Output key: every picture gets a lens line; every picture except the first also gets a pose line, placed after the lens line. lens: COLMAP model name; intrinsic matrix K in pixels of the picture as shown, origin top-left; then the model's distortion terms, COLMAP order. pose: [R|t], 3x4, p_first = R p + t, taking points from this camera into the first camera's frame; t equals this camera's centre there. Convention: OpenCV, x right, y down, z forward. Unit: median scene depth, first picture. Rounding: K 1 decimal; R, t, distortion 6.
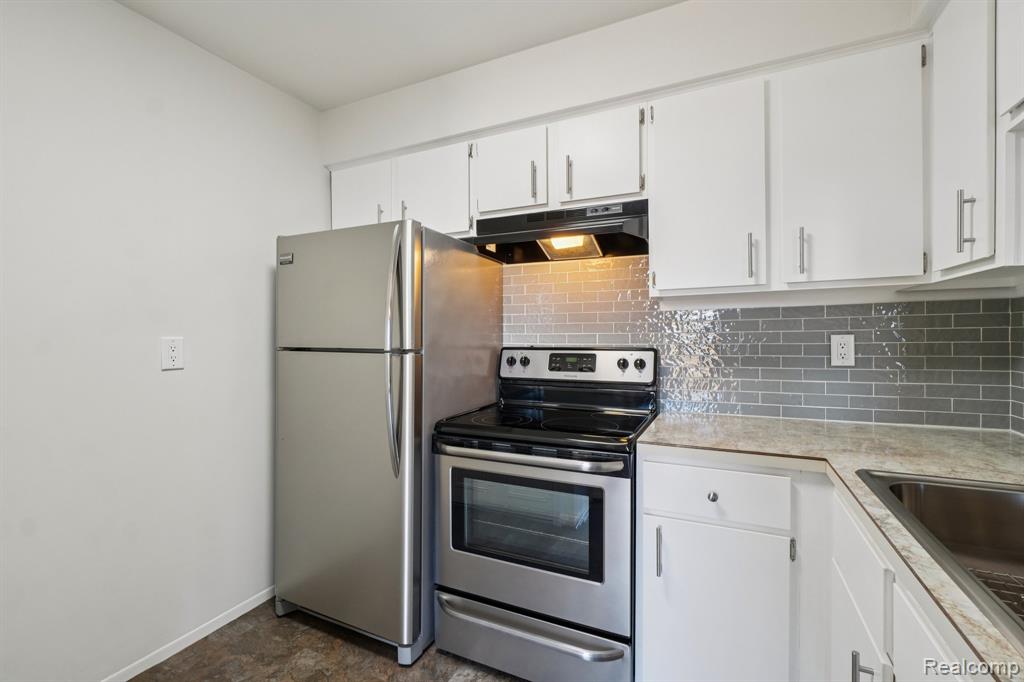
lens RADIAL K [[451.9, 0, 511.7], [0, 451.9, 338.7], [0, 0, 1]] dist [-0.005737, 0.001216]
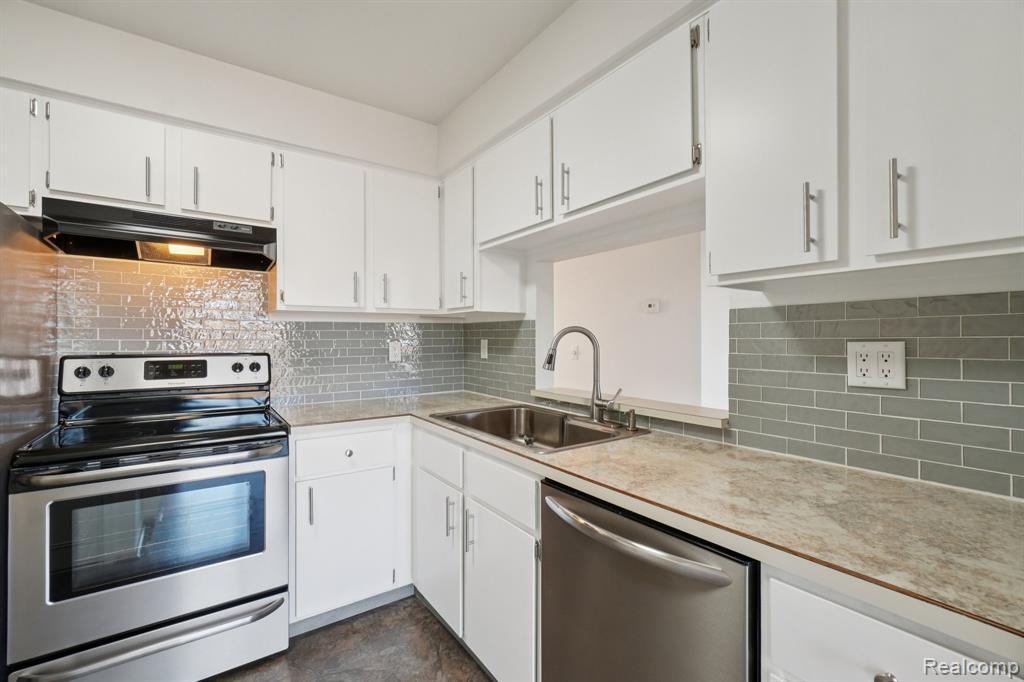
lens RADIAL K [[451.9, 0, 509.8], [0, 451.9, 340.0], [0, 0, 1]] dist [-0.005737, 0.001216]
pose [[0.484594, 0.006191, 0.874717, -0.419877], [0.003902, 0.999950, -0.009239, 0.000889], [-0.874730, 0.007890, 0.484545, -0.116545]]
